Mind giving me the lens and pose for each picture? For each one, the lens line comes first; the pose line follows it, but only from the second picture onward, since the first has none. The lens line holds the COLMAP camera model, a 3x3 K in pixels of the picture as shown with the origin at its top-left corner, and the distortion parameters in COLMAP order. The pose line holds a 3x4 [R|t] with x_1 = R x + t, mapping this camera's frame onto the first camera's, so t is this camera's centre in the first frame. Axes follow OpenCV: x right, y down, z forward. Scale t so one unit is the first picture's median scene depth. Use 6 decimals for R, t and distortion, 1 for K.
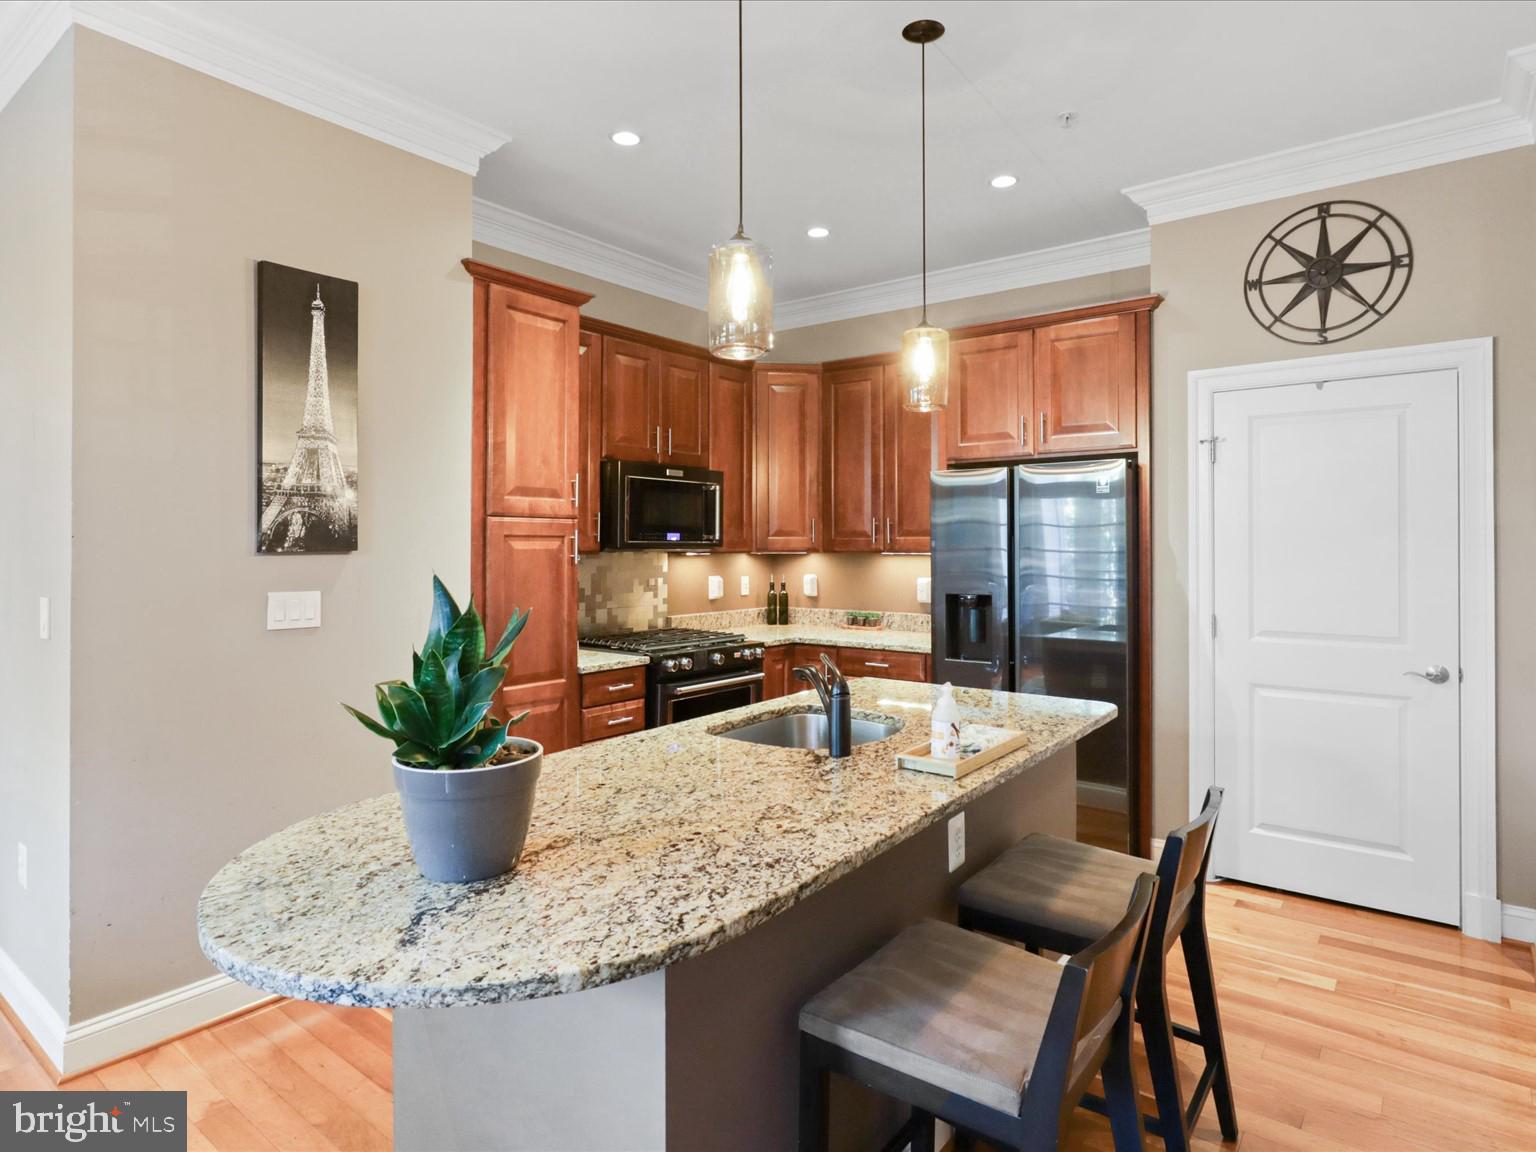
lens RADIAL K [[866.4, 0, 775.6], [0, 866.4, 542.9], [0, 0, 1]] dist [-0.009377, 0.001700]
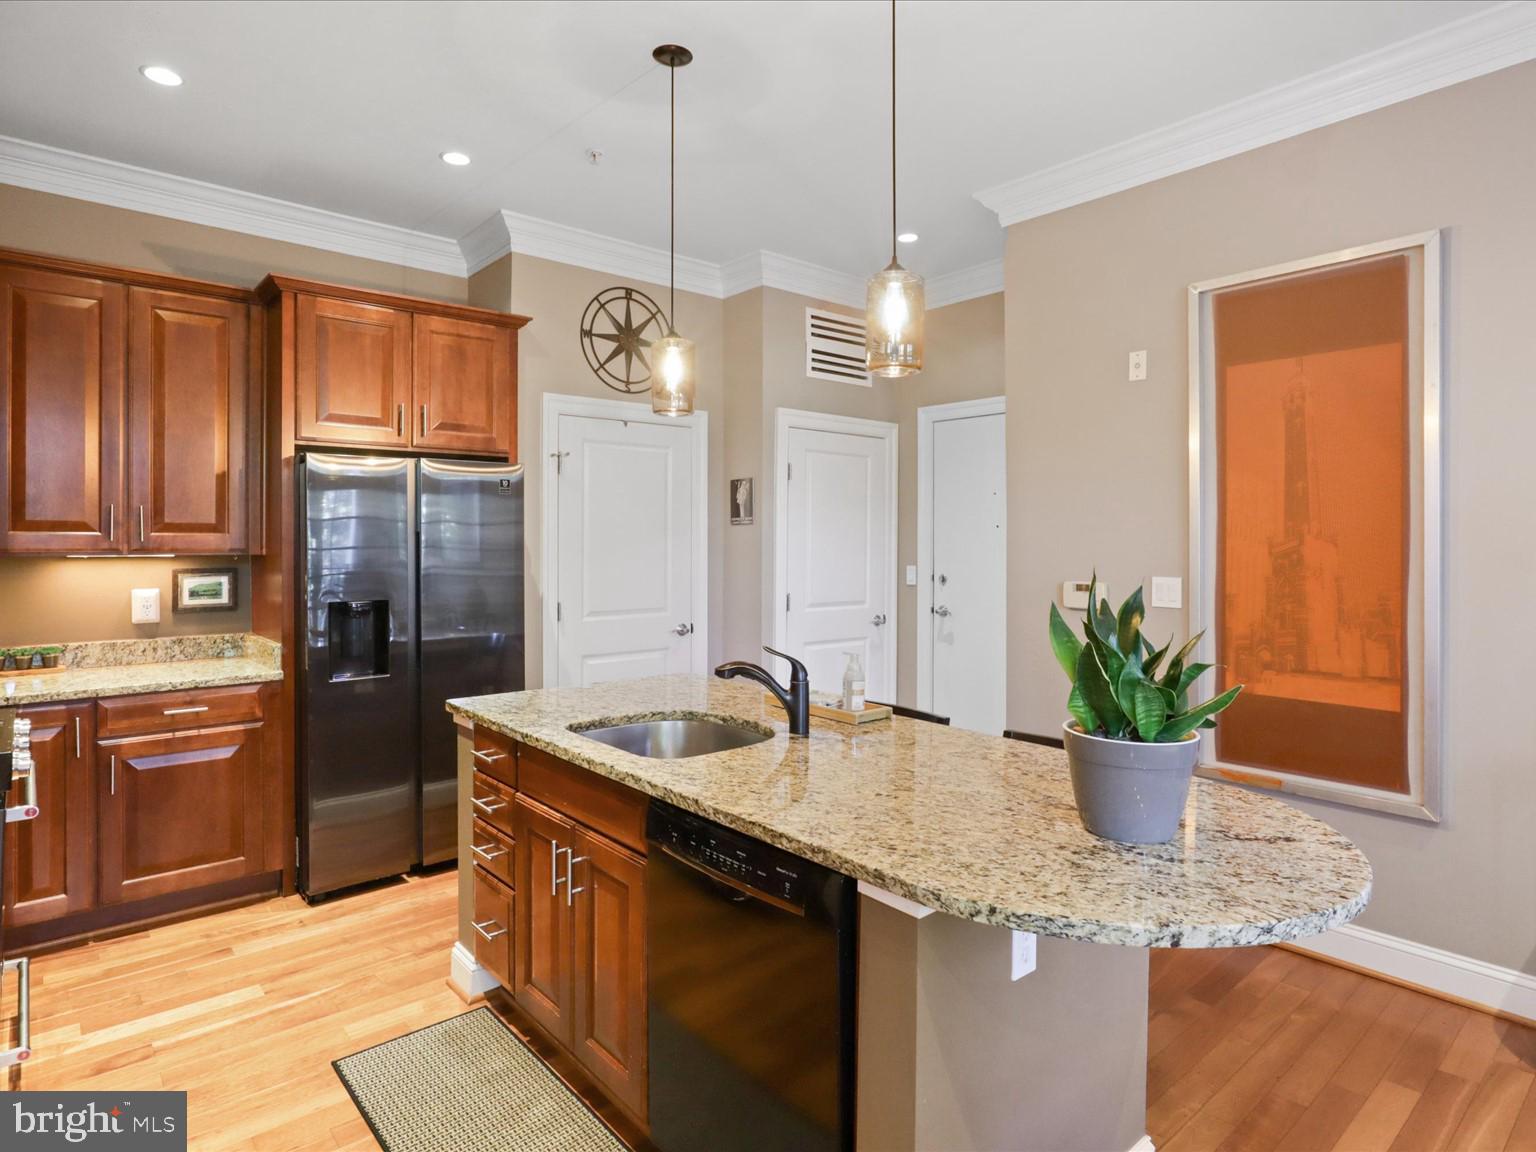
lens RADIAL K [[866.4, 0, 775.6], [0, 866.4, 542.9], [0, 0, 1]] dist [-0.009377, 0.001700]
pose [[0.198138, 0.001416, 0.980173, -0.644770], [-0.002982, 0.999995, -0.000842, 0.002079], [-0.980170, -0.002756, 0.198141, 0.515160]]
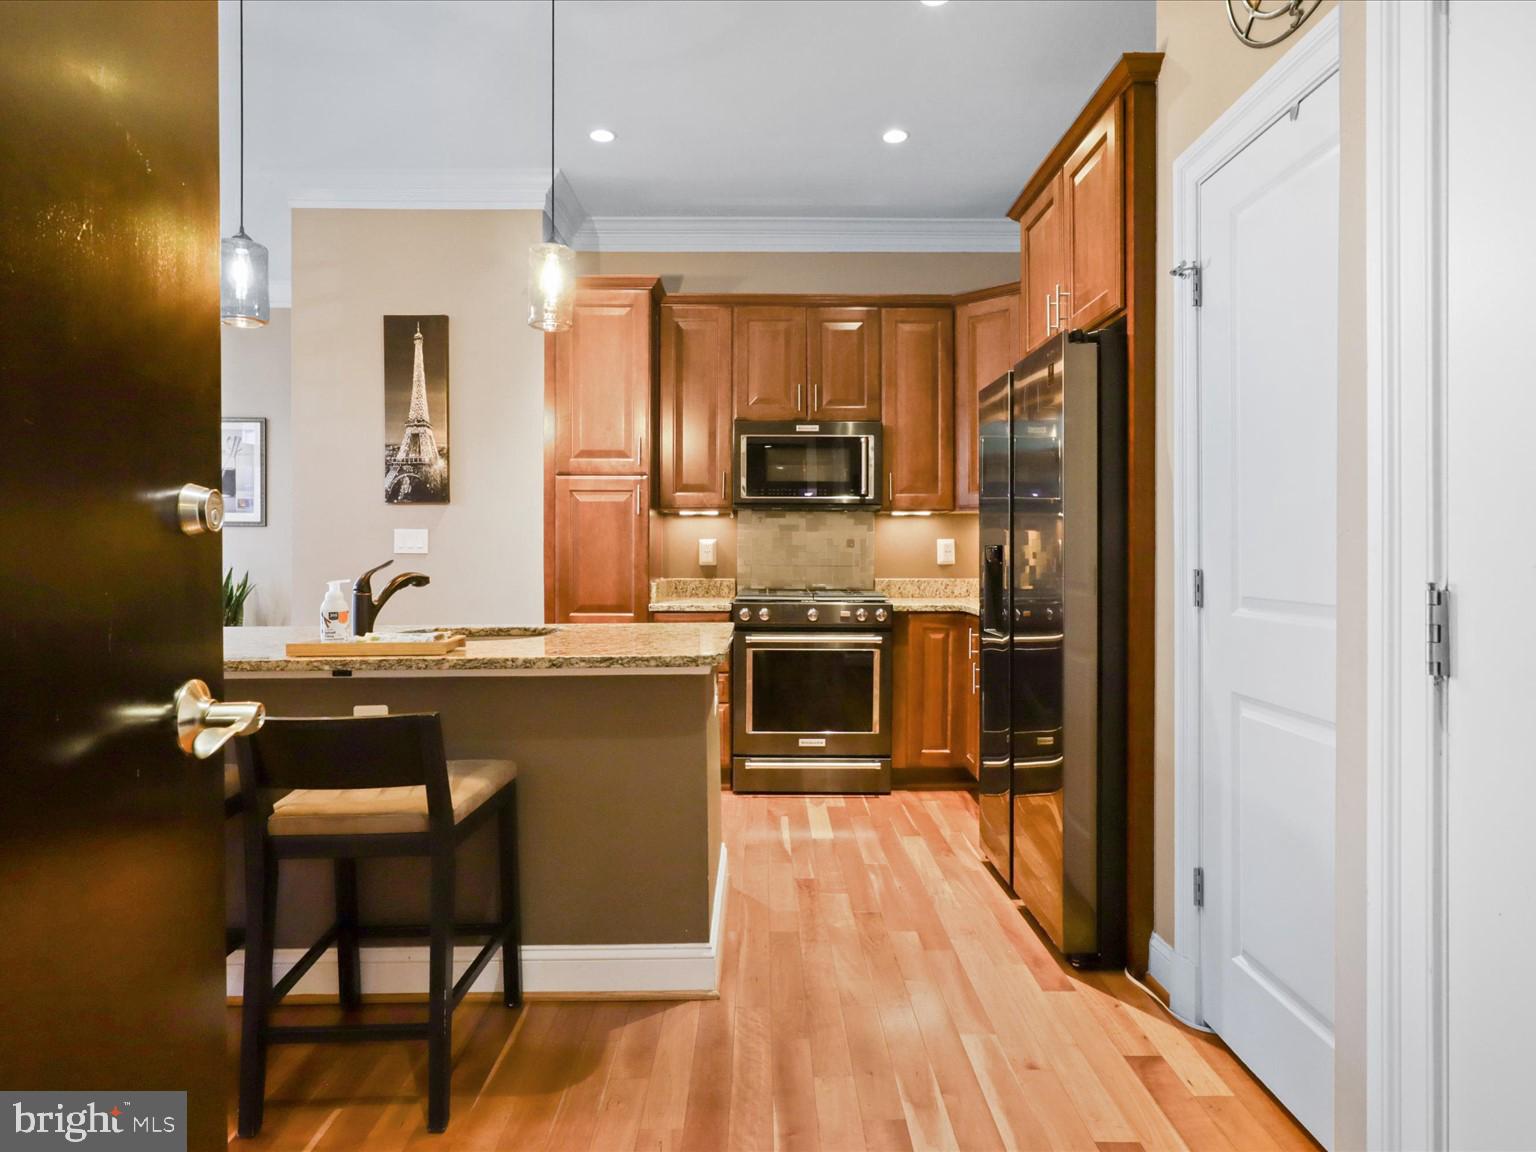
lens RADIAL K [[881.5, 0, 767.5], [0, 881.5, 555.9], [0, 0, 1]] dist [-0.005080, -0.000057]
pose [[0.615699, 0.007173, -0.787948, 0.858404], [0.001822, 0.999943, 0.010527, 0.072719], [0.787979, -0.007918, 0.615651, 0.443430]]
